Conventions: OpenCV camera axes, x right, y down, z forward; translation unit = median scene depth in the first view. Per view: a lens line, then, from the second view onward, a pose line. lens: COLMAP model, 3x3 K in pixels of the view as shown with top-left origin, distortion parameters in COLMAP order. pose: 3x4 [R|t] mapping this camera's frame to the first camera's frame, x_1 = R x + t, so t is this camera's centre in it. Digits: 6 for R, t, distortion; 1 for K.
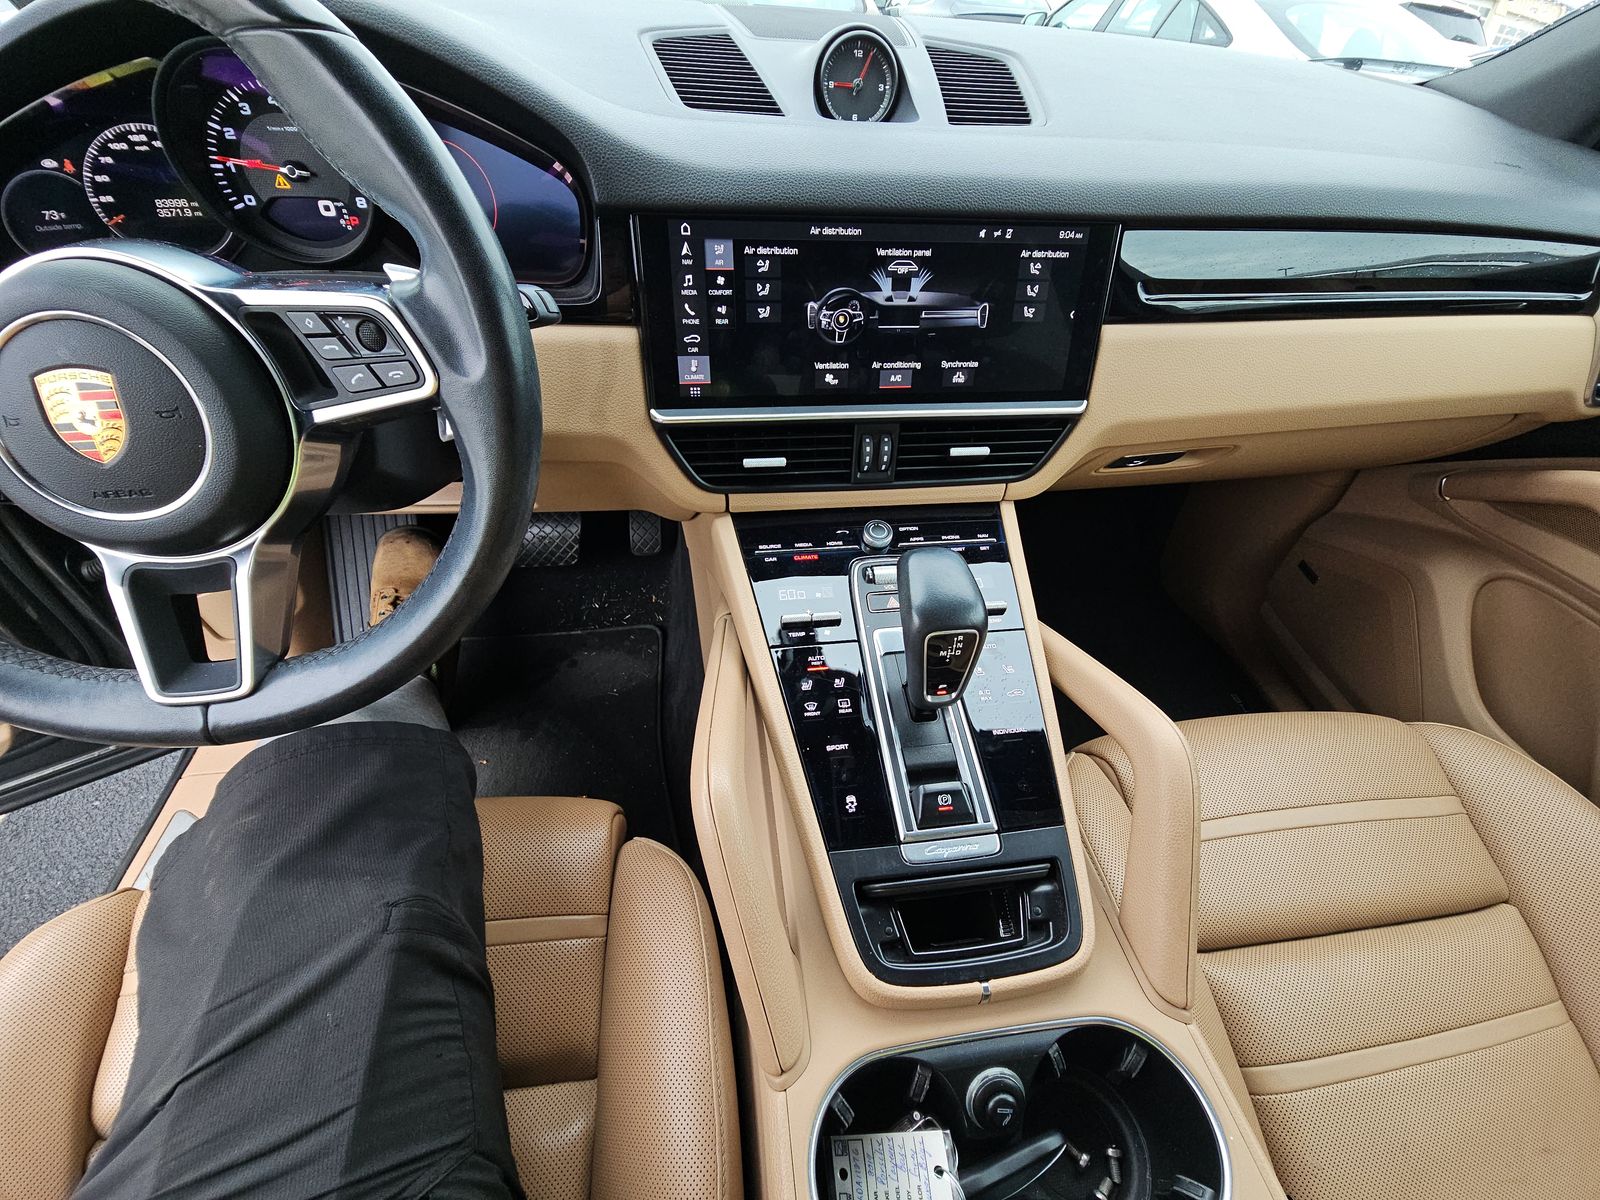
lens RADIAL K [[642.7, 0, 806.2], [0, 642.7, 576.3], [0, 0, 1]] dist [0.018815, -0.019023]
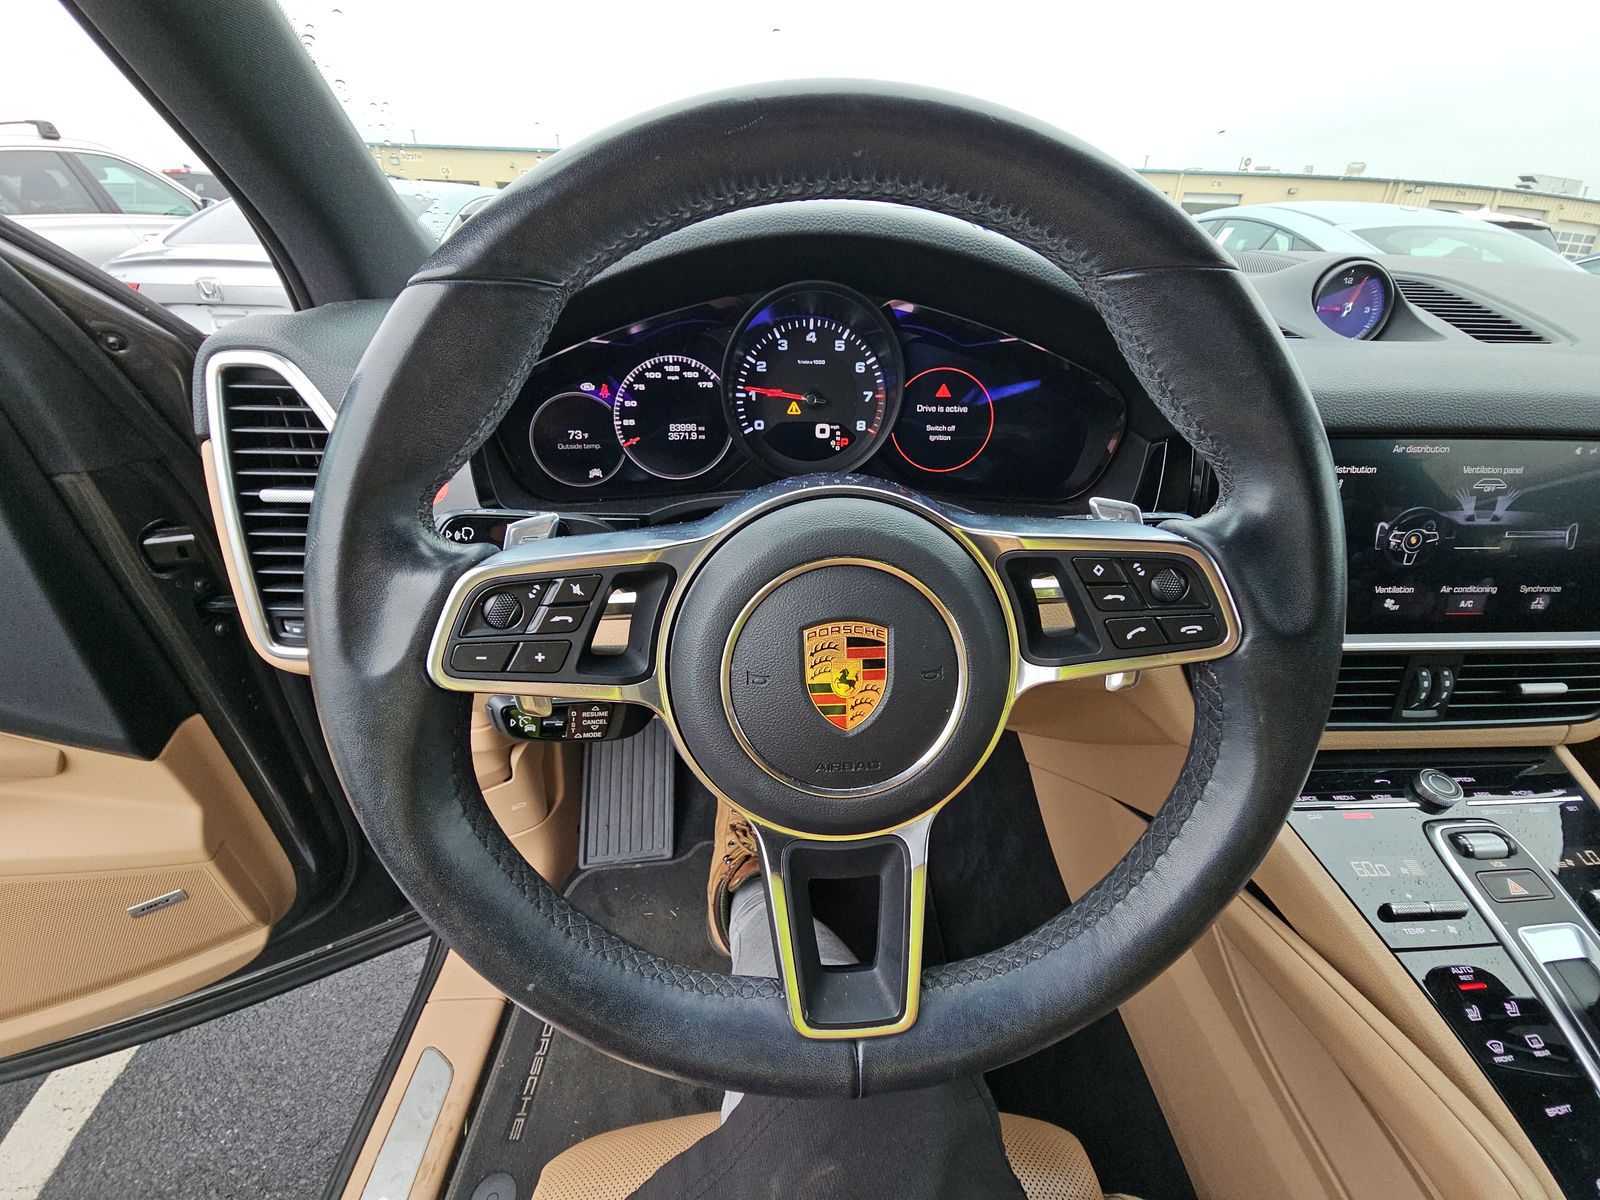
lens RADIAL K [[642.7, 0, 806.2], [0, 642.7, 576.3], [0, 0, 1]] dist [0.018815, -0.019023]
pose [[0.993303, 0.010908, -0.115019, -0.676412], [-0.040166, 0.966039, -0.255254, -0.099270], [0.108329, 0.258165, 0.960008, 0.092356]]
